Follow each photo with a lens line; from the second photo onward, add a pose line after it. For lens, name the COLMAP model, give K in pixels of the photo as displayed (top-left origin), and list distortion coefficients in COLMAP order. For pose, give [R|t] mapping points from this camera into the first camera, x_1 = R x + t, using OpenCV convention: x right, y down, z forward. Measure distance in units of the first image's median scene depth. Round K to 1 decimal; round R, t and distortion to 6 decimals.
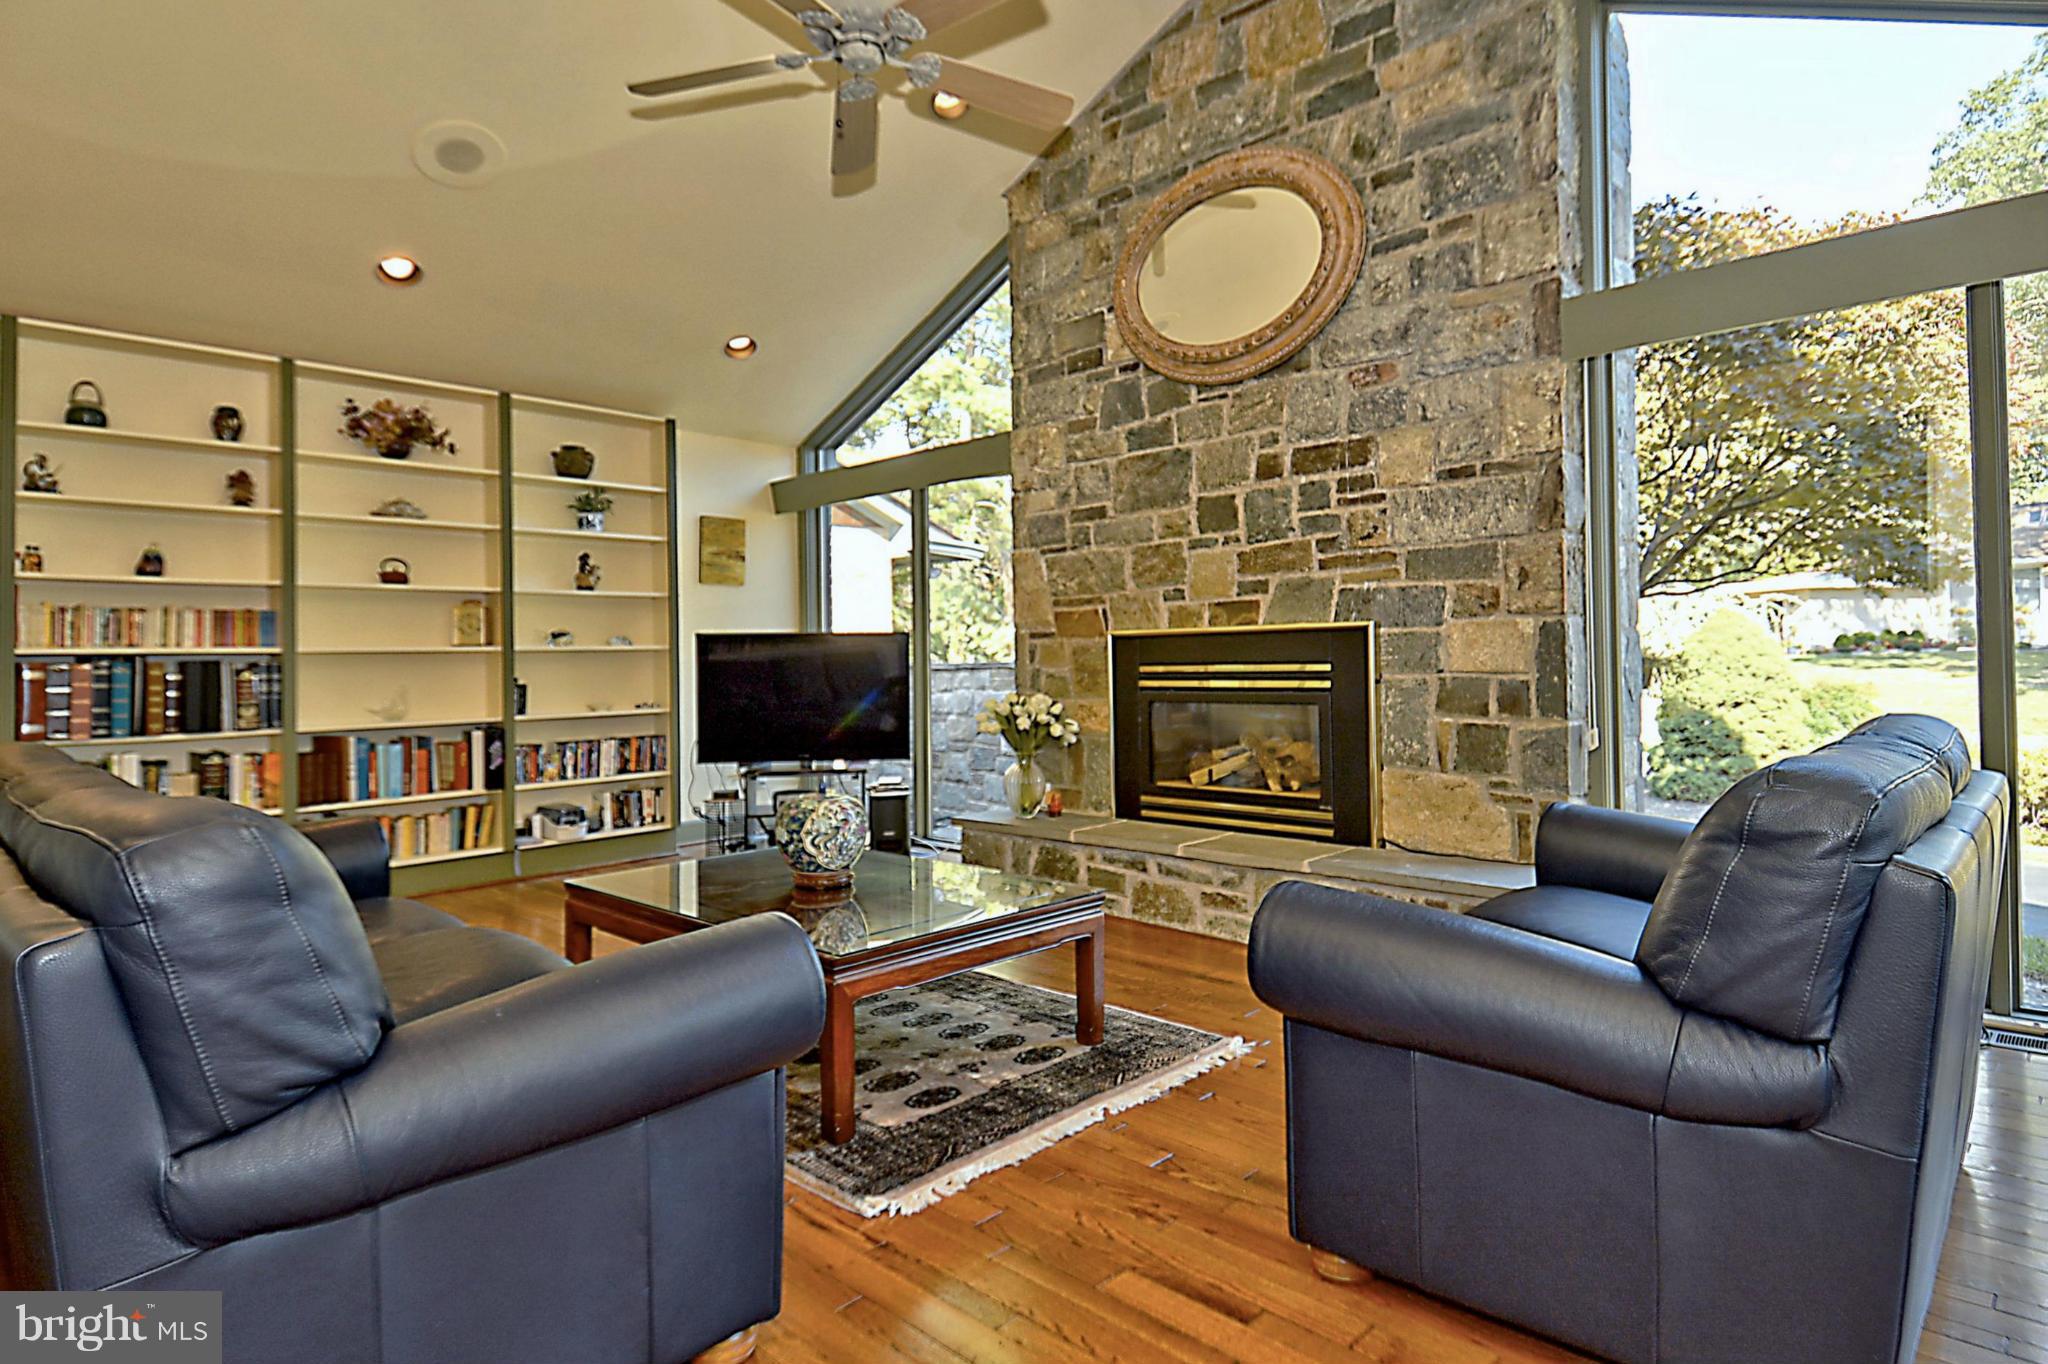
lens RADIAL K [[1089.7, 0, 1017.4], [0, 1089.7, 639.6], [0, 0, 1]] dist [0.055006, -0.000252]
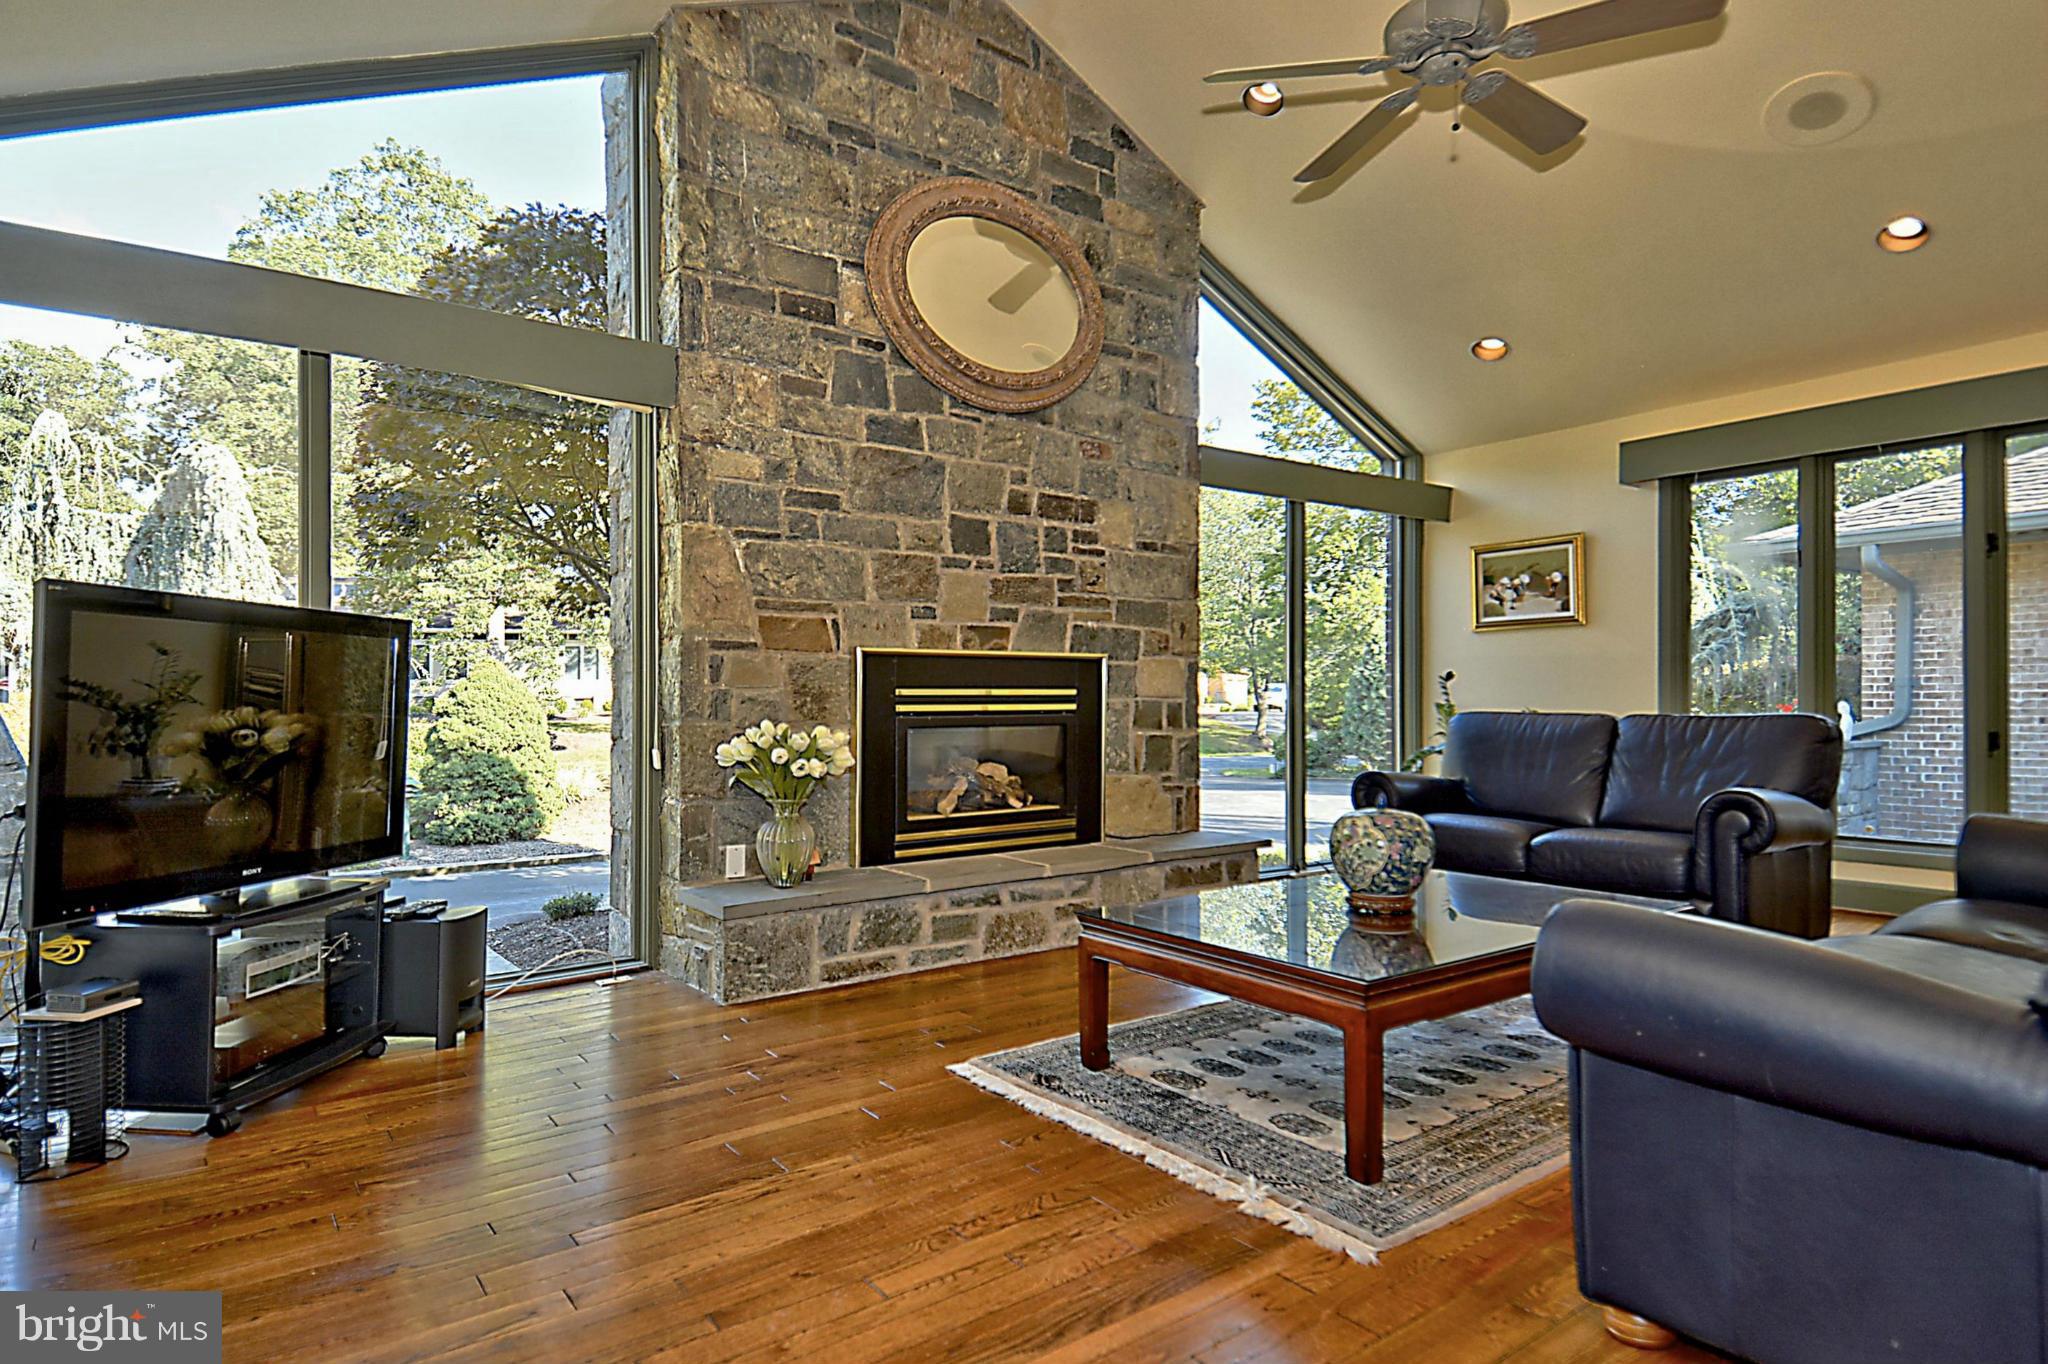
lens RADIAL K [[1093.0, 0, 1028.3], [0, 1093.0, 692.1], [0, 0, 1]] dist [0.058324, -0.000043]
pose [[0.172090, 0.024584, 0.984774, -0.792326], [-0.016842, 0.999616, -0.022012, 0.047640], [-0.984937, -0.012798, 0.172438, 0.788464]]
